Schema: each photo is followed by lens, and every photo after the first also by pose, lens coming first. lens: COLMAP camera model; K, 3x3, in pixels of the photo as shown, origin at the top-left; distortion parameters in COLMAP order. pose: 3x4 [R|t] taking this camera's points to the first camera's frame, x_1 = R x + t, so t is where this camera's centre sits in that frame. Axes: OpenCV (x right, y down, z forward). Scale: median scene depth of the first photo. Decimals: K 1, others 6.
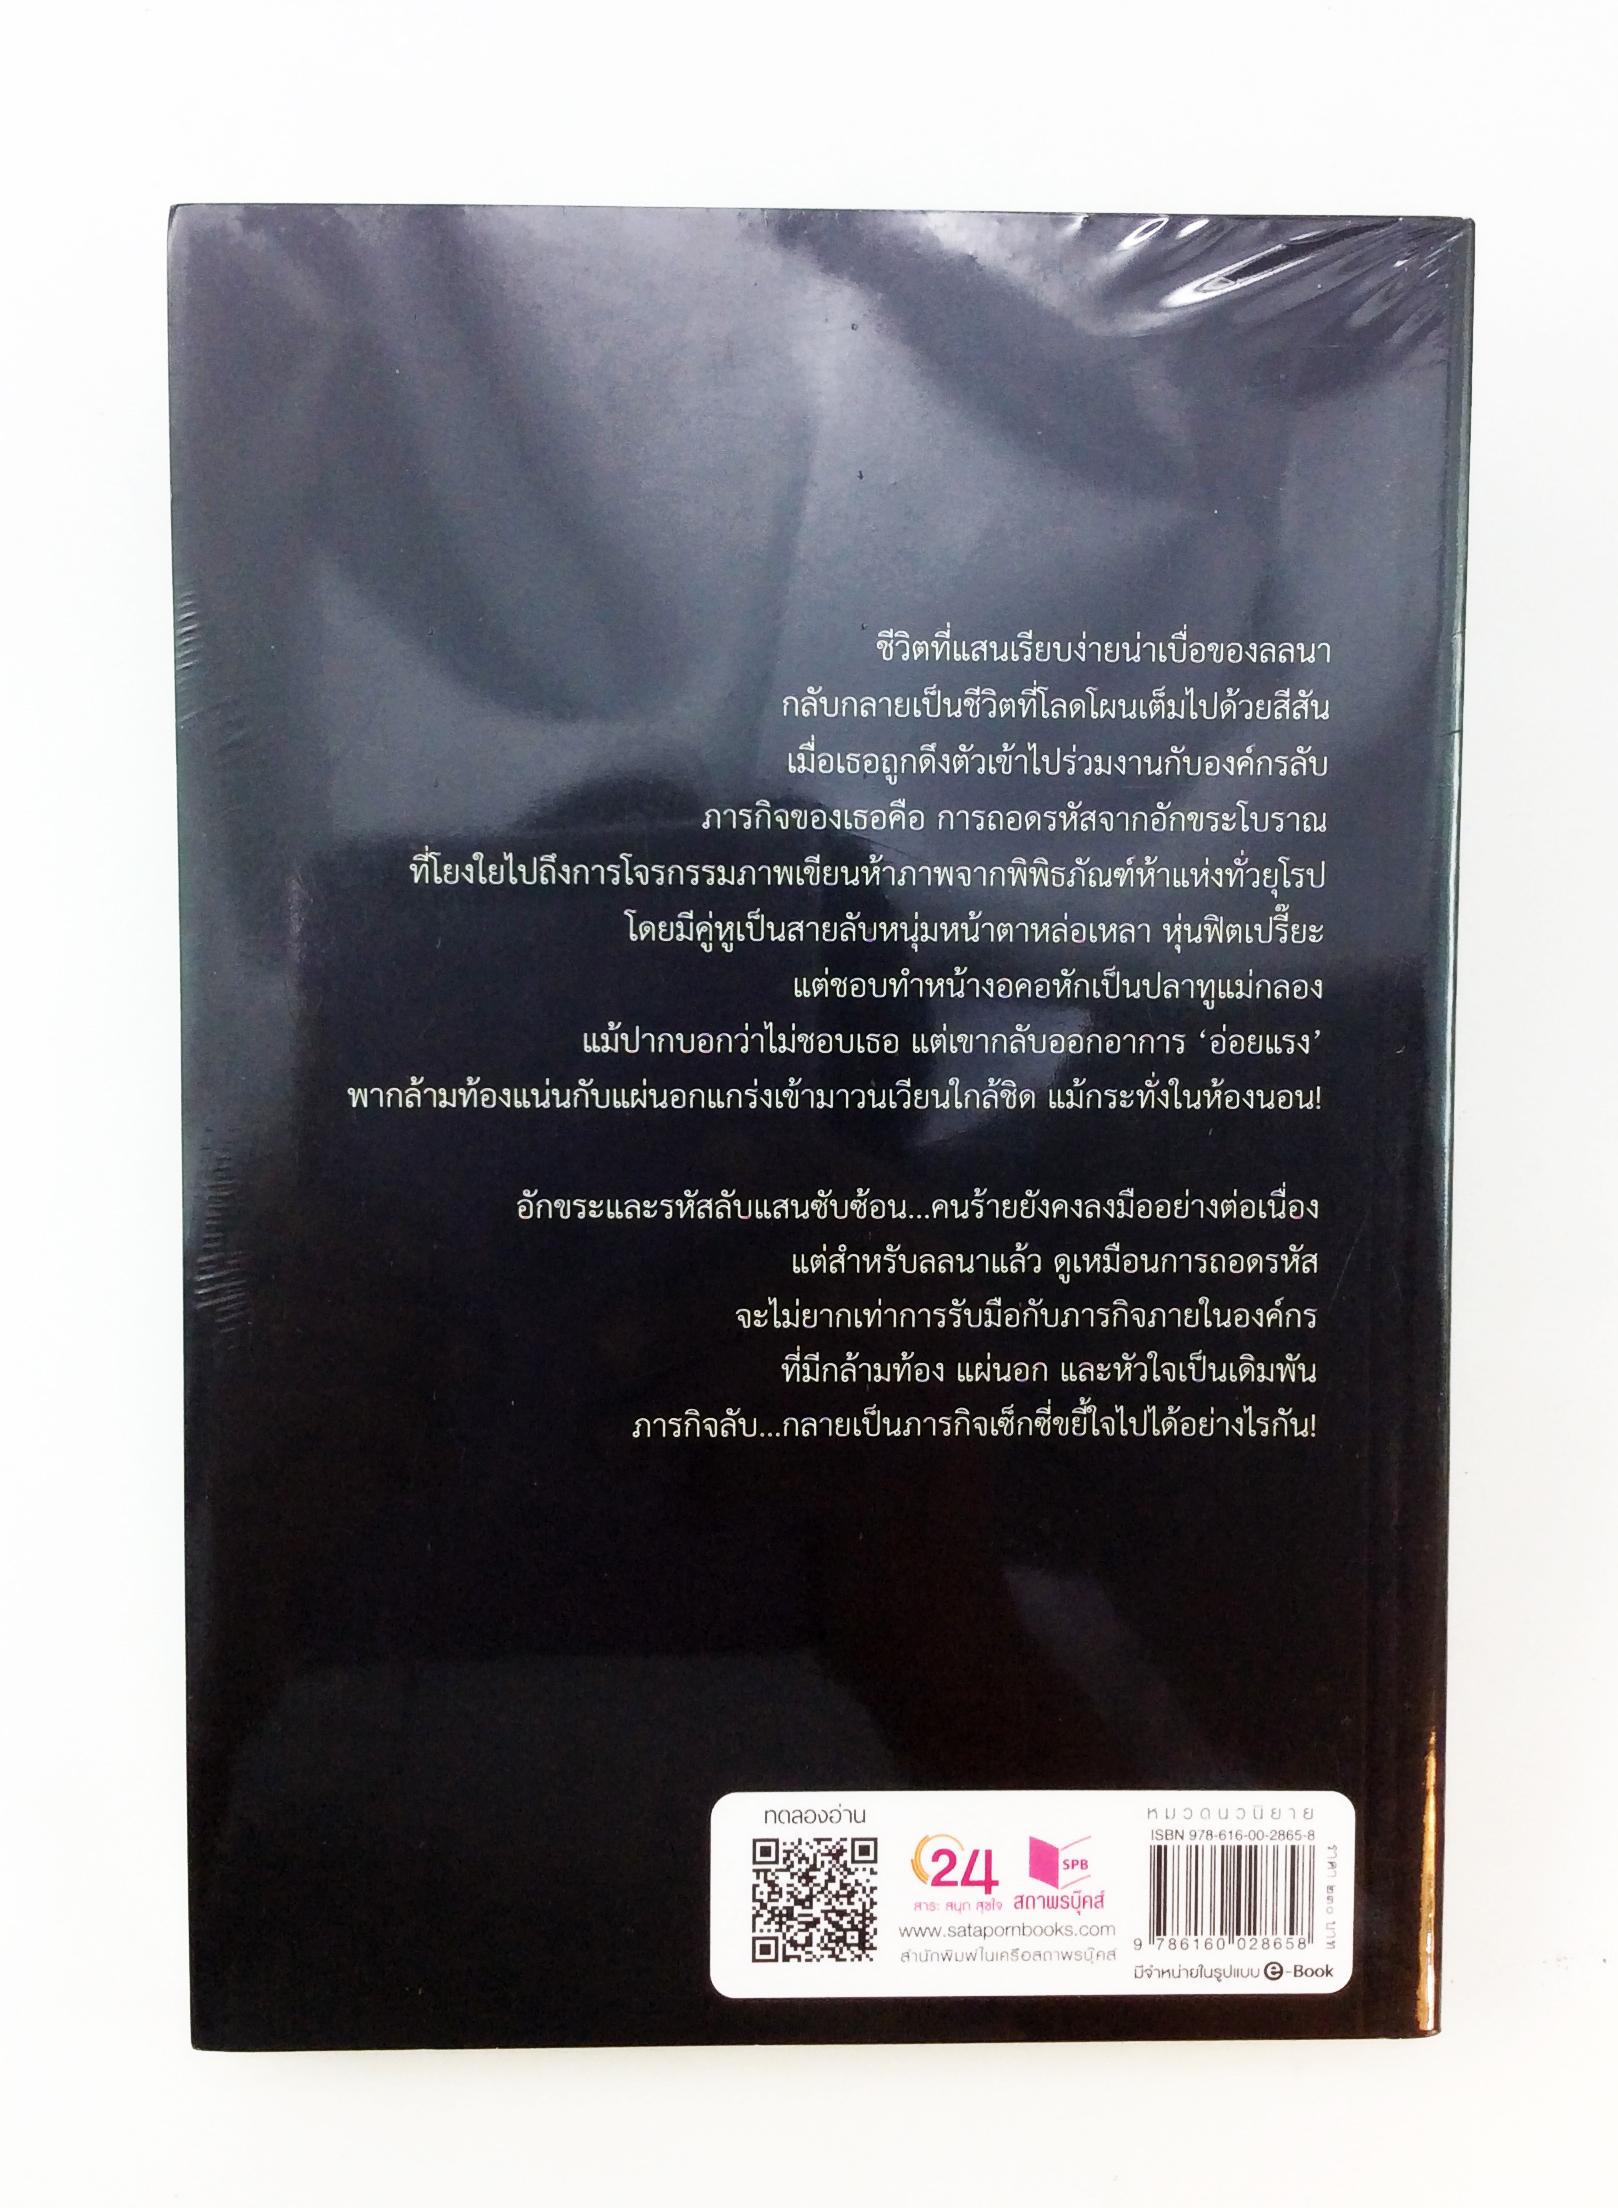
lens RADIAL K [[2160.0, 0, 810.9], [0, 2160.0, 1101.7], [0, 0, 1]] dist [-0.059895, 0.000000]
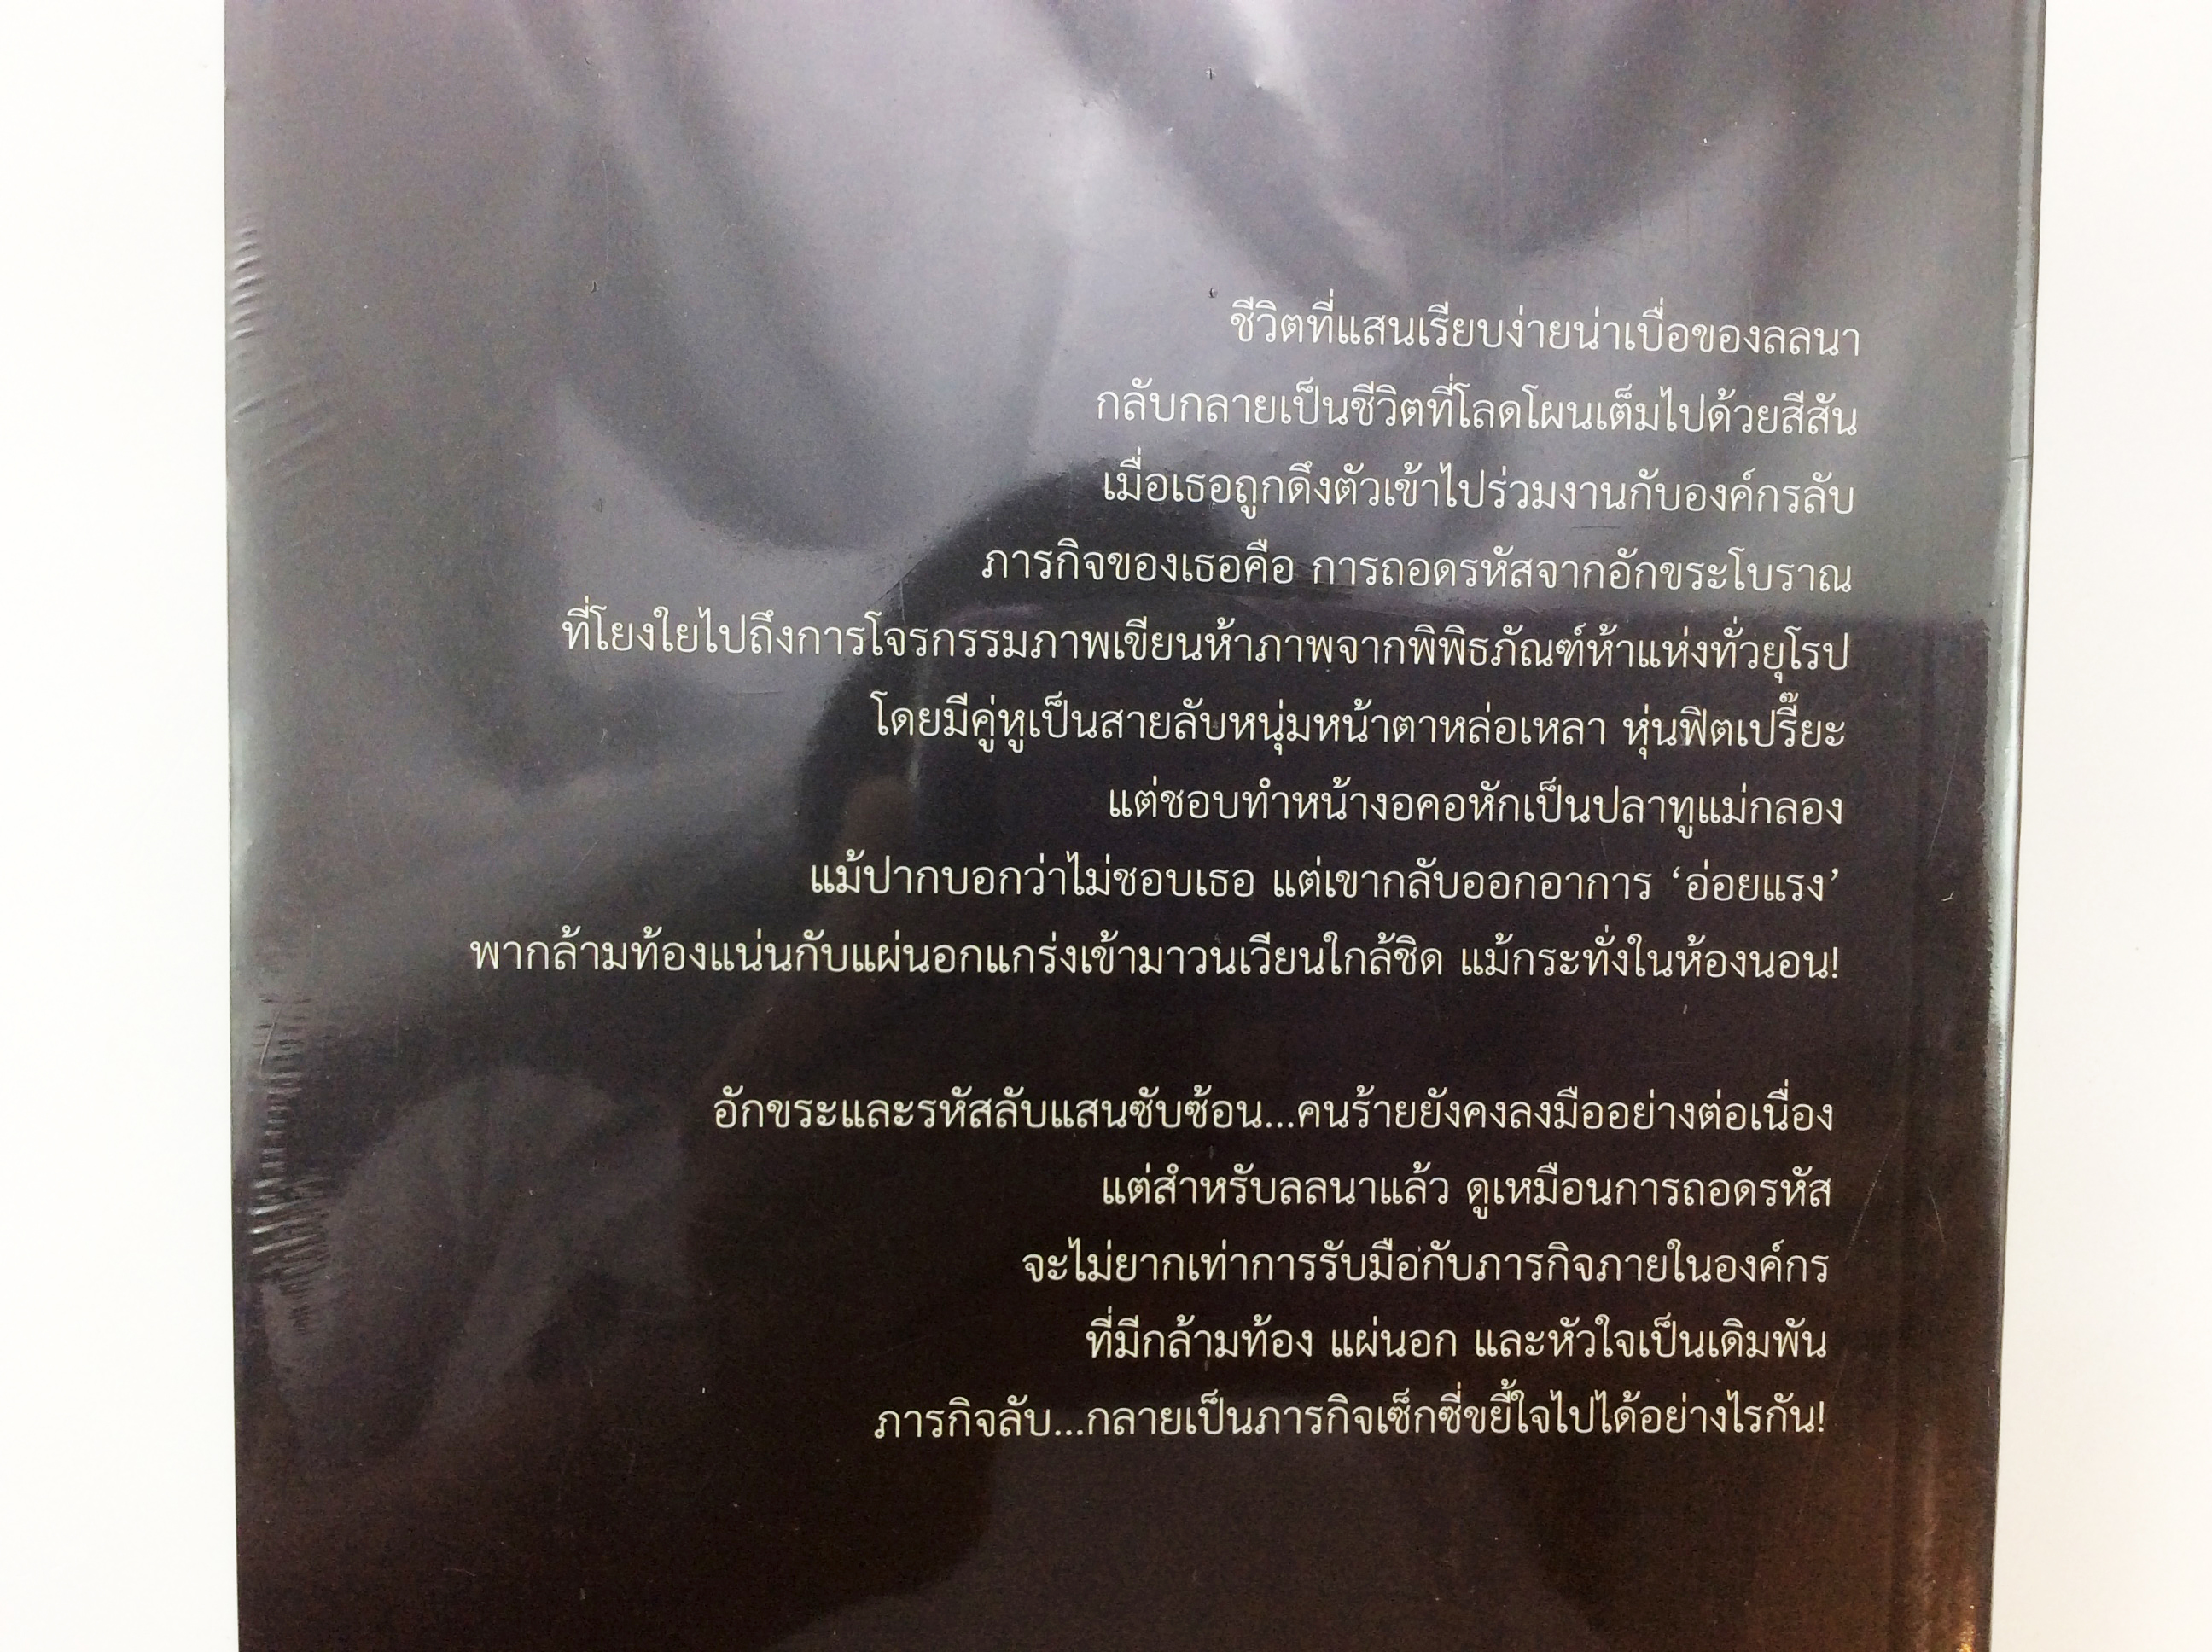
lens RADIAL K [[2071.4, 0, 1084.3], [0, 2071.4, 839.4], [0, 0, 1]] dist [0.074547, 0.000000]
pose [[0.999967, 0.007596, -0.002908, -0.013507], [-0.007713, 0.999061, -0.042640, -0.011601], [0.002581, 0.042661, 0.999086, 0.311028]]
